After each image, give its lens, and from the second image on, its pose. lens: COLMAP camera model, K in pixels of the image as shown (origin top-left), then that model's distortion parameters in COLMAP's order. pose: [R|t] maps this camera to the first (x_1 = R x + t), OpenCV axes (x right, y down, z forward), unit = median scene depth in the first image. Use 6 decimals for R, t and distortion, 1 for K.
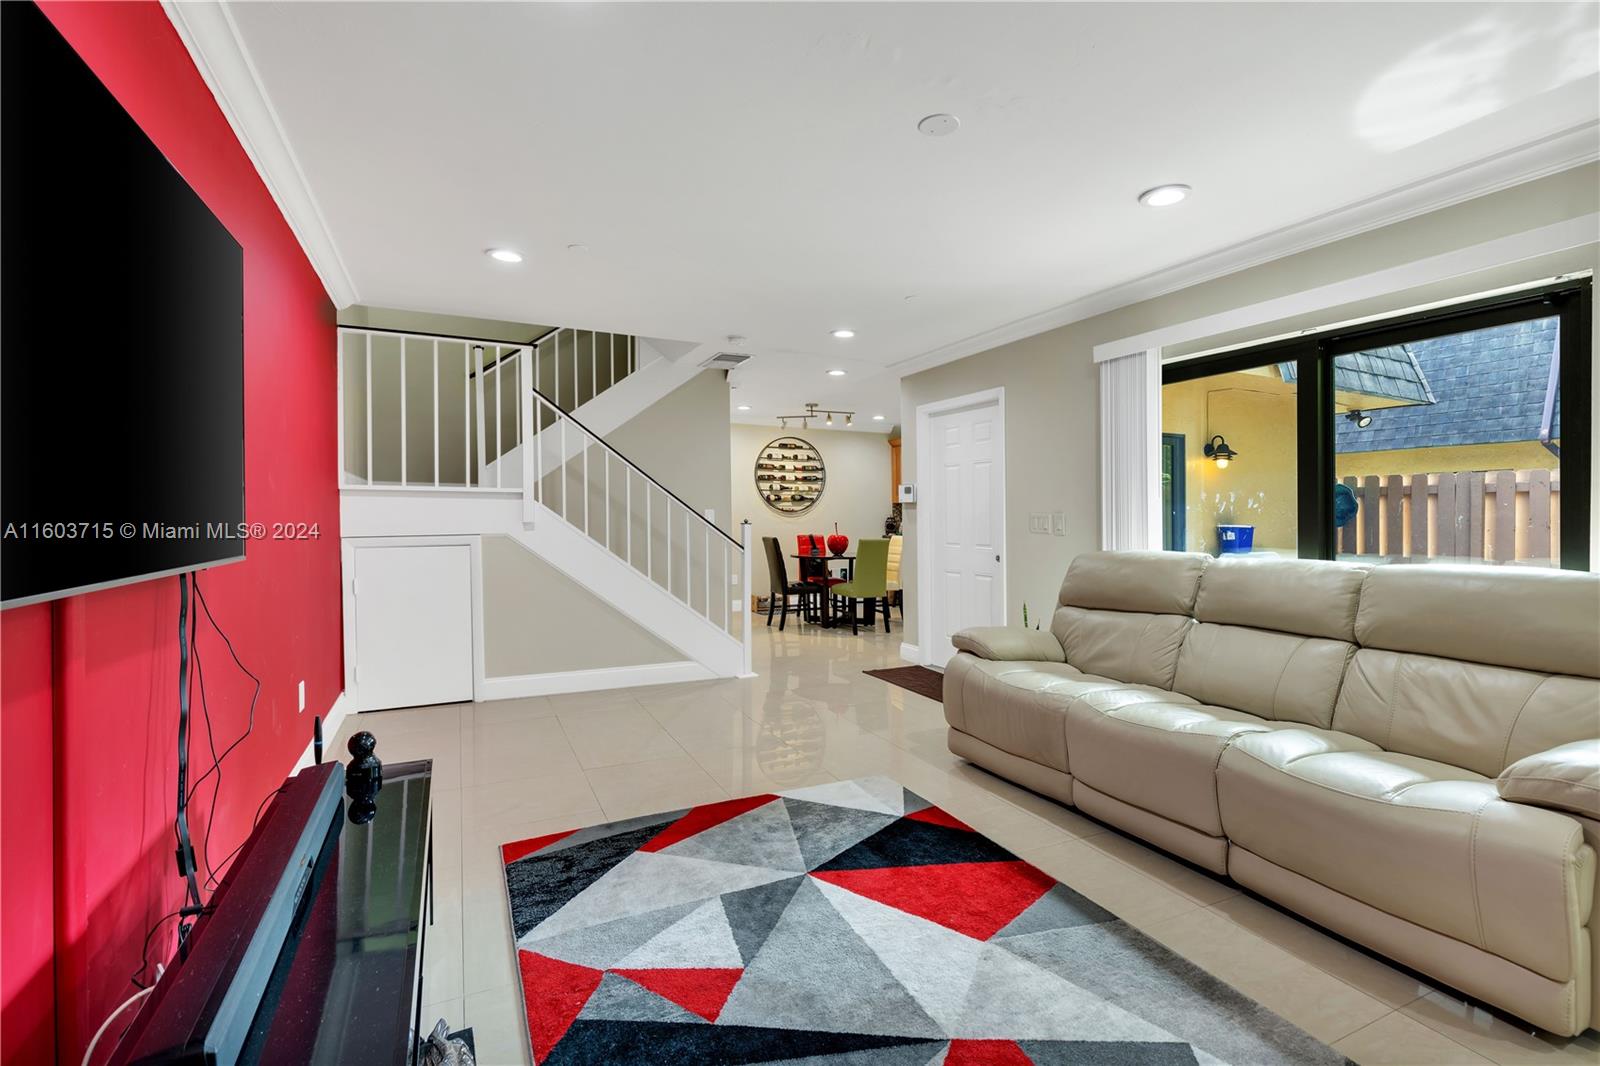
lens RADIAL K [[726.9, 0, 811.1], [0, 726.9, 528.0], [0, 0, 1]] dist [0.012293, -0.011945]
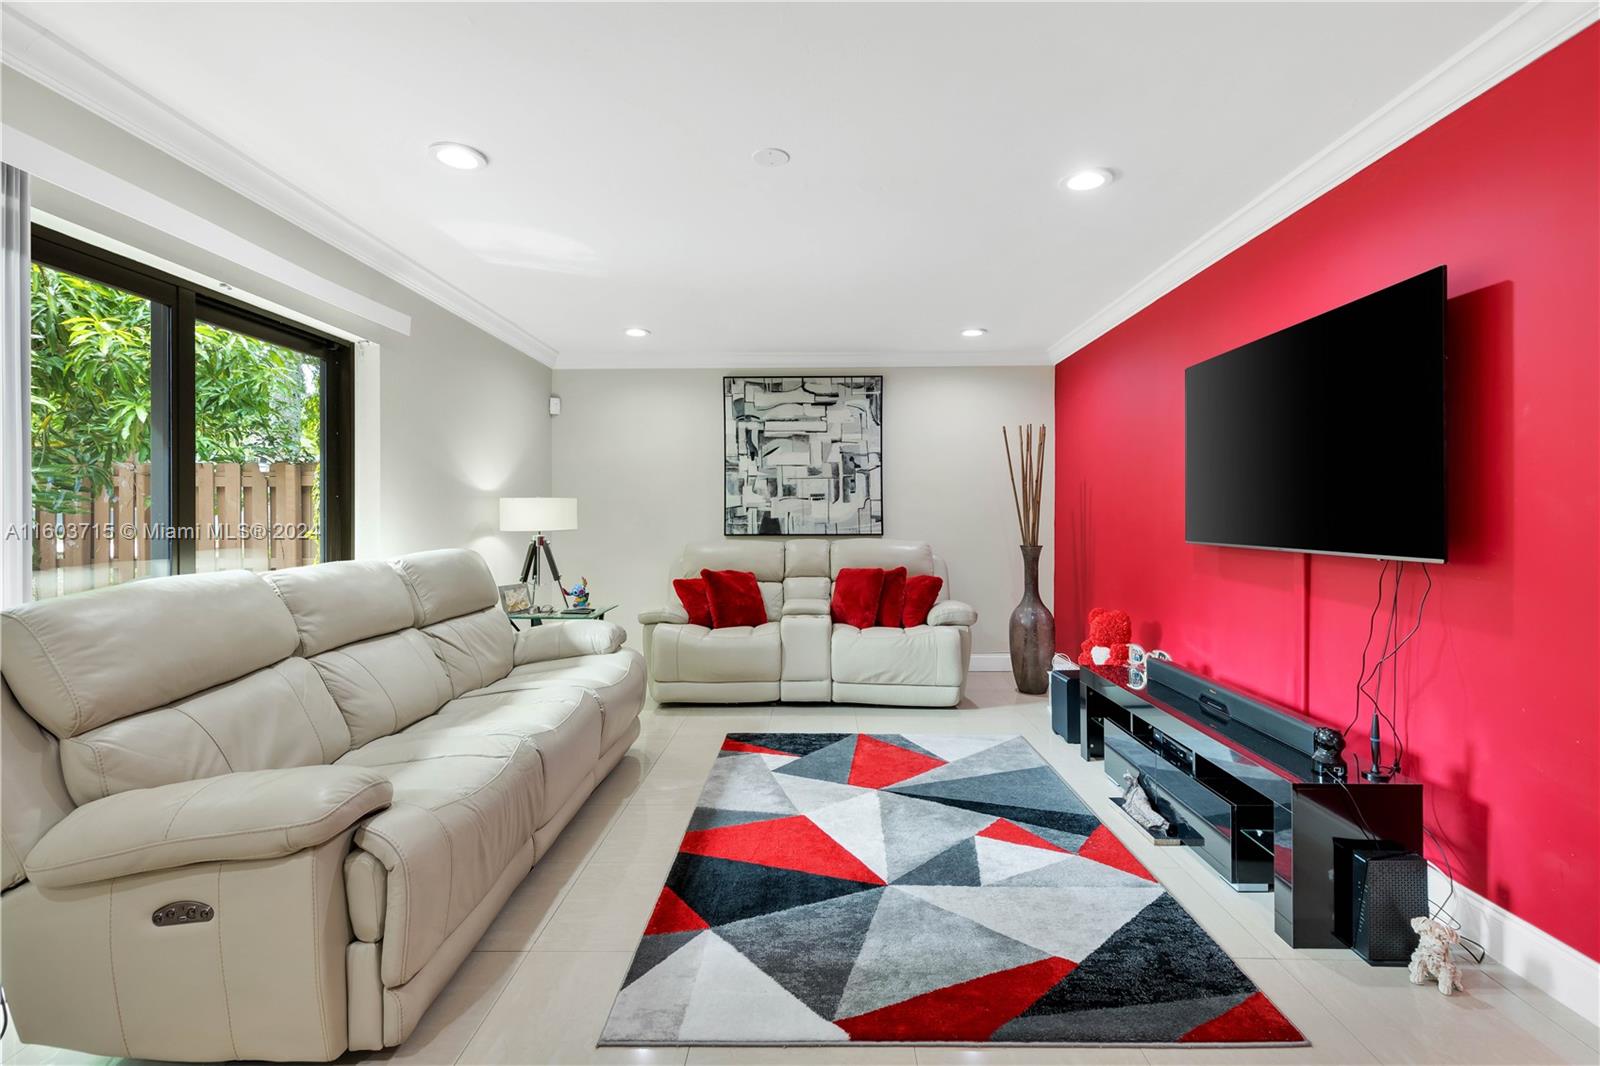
lens RADIAL K [[724.2, 0, 806.4], [0, 724.2, 510.2], [0, 0, 1]] dist [0.003144, 0.000168]
pose [[-0.888588, -0.000042, 0.458707, -0.103471], [0.005160, 0.999936, 0.010087, -0.010944], [-0.458678, 0.011330, -0.888530, 0.556349]]
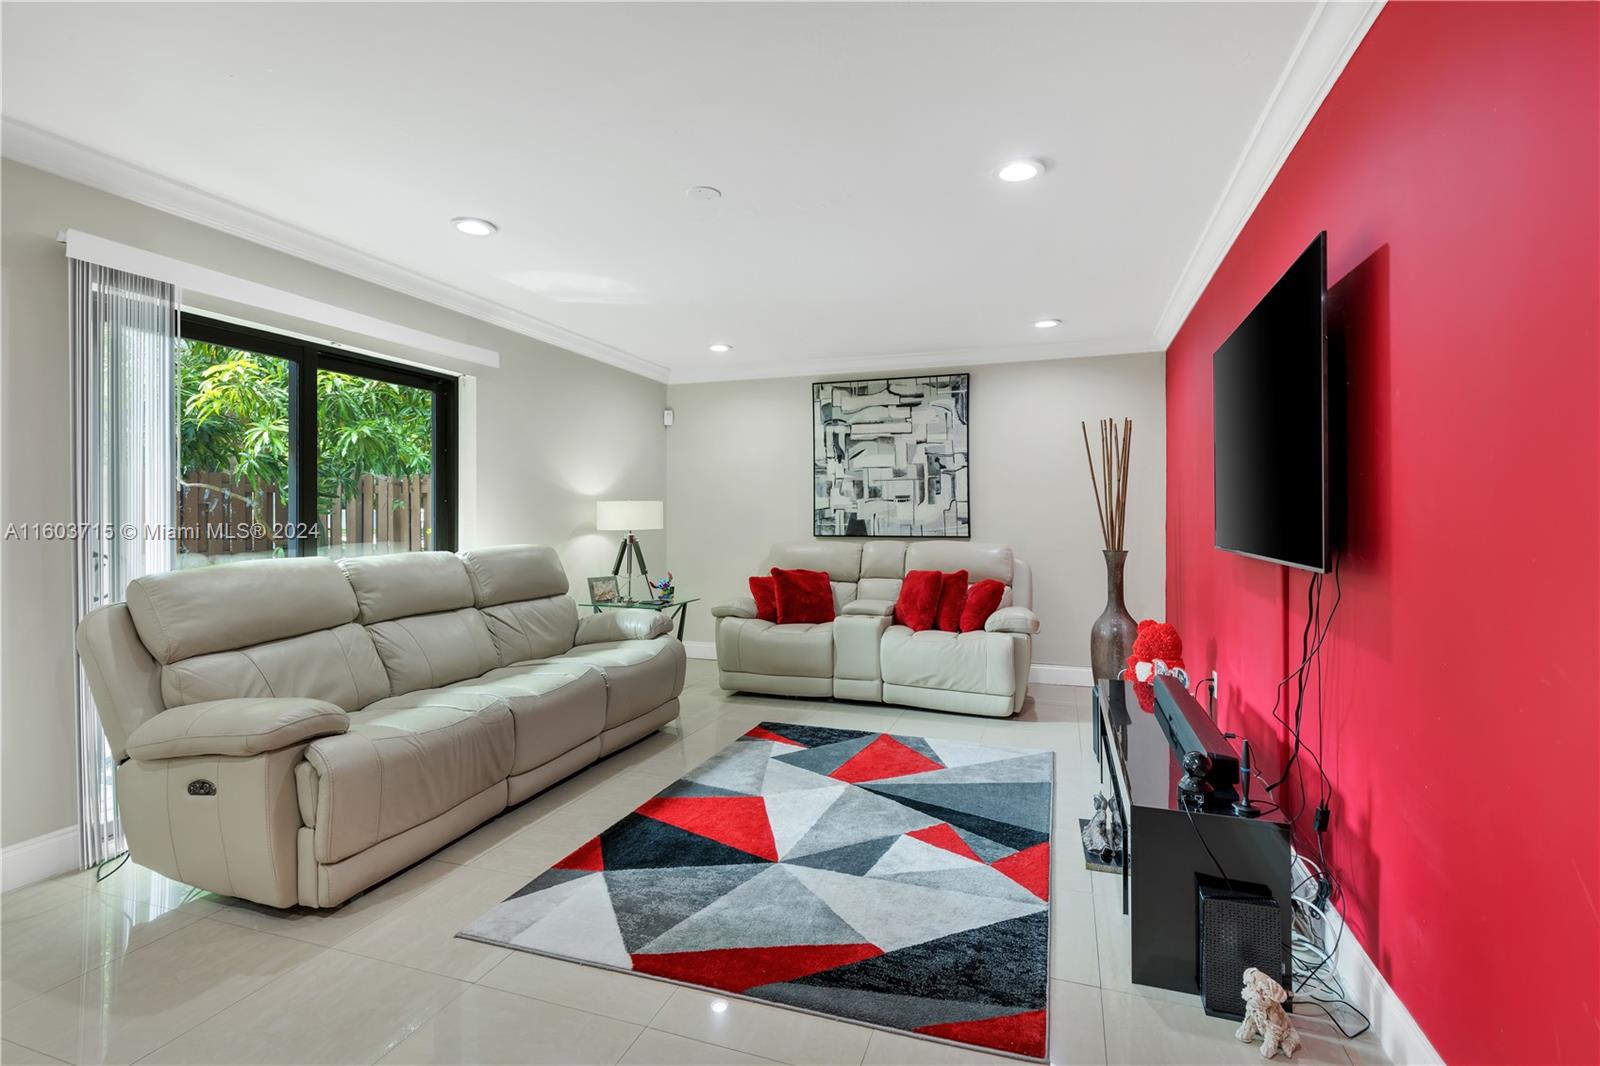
lens RADIAL K [[743.8, 0, 805.2], [0, 743.8, 507.4], [0, 0, 1]] dist [0.005445, 0.000409]
pose [[-0.703533, 0.004130, 0.710651, -0.231539], [0.007826, 0.999968, 0.001937, -0.010341], [-0.710620, 0.006924, -0.703542, 0.501768]]
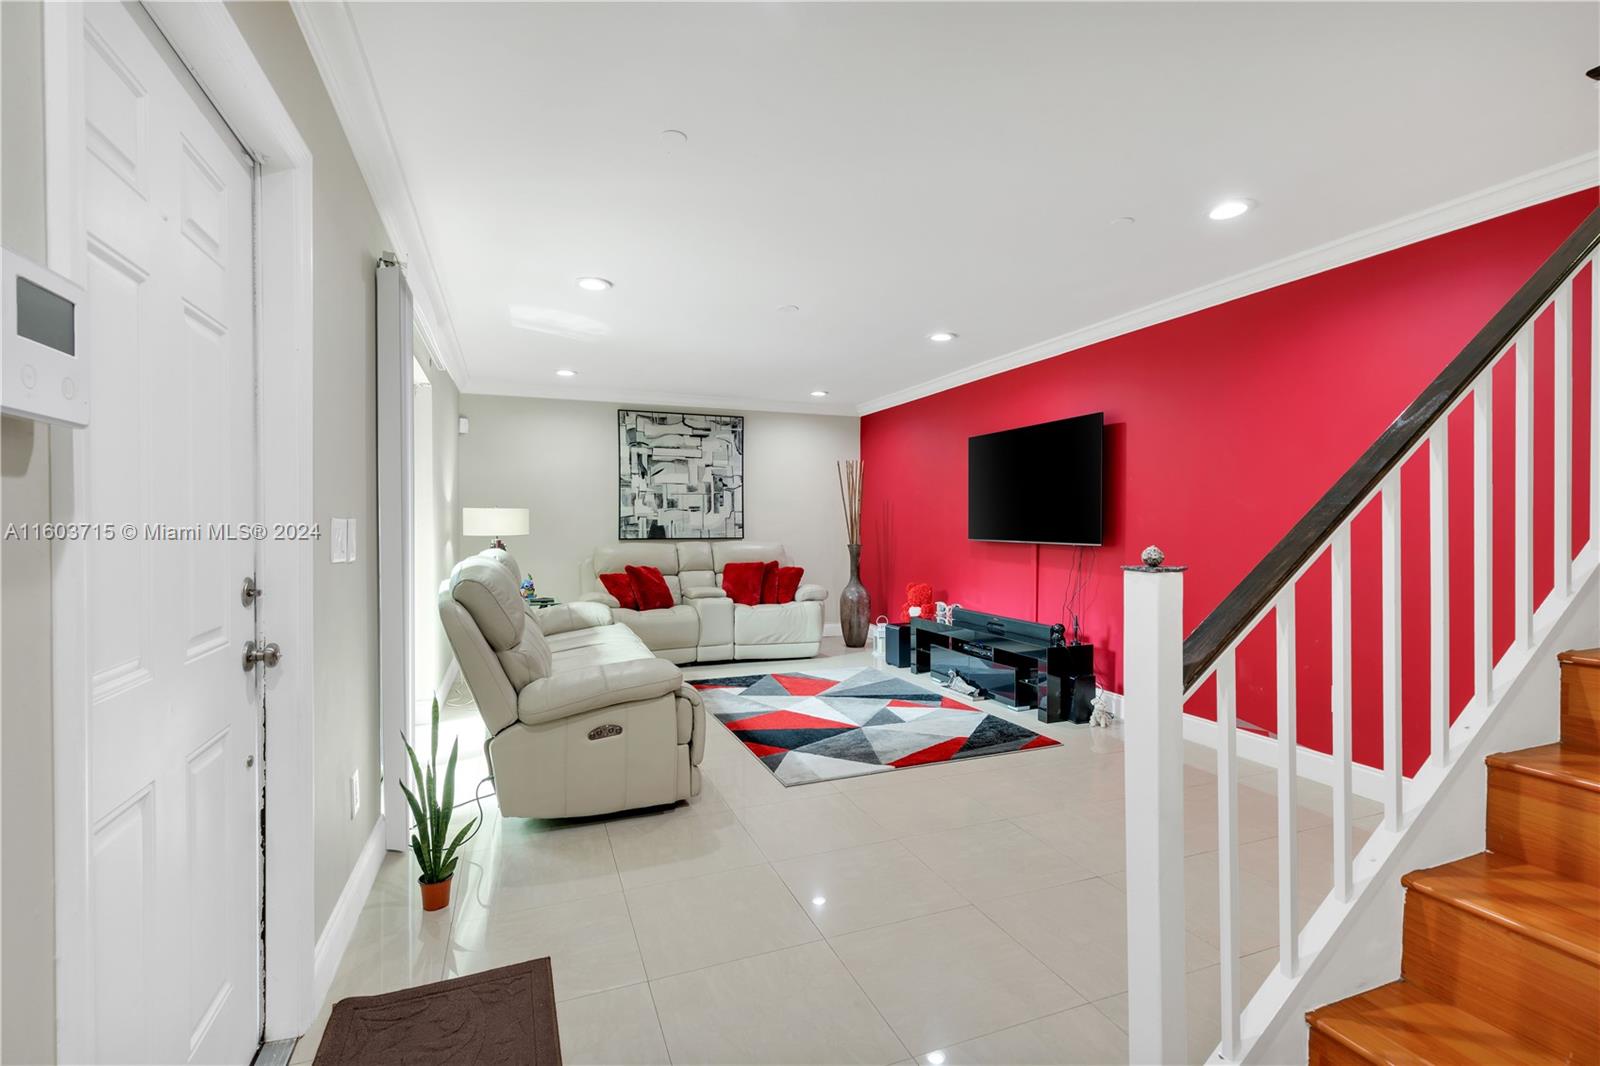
lens RADIAL K [[726.9, 0, 811.1], [0, 726.9, 528.0], [0, 0, 1]] dist [0.012293, -0.011945]
pose [[-0.997390, -0.005655, 0.071983, -0.002518], [-0.003974, 0.999716, 0.023479, -0.014607], [-0.072095, 0.023132, -0.997129, 0.805172]]
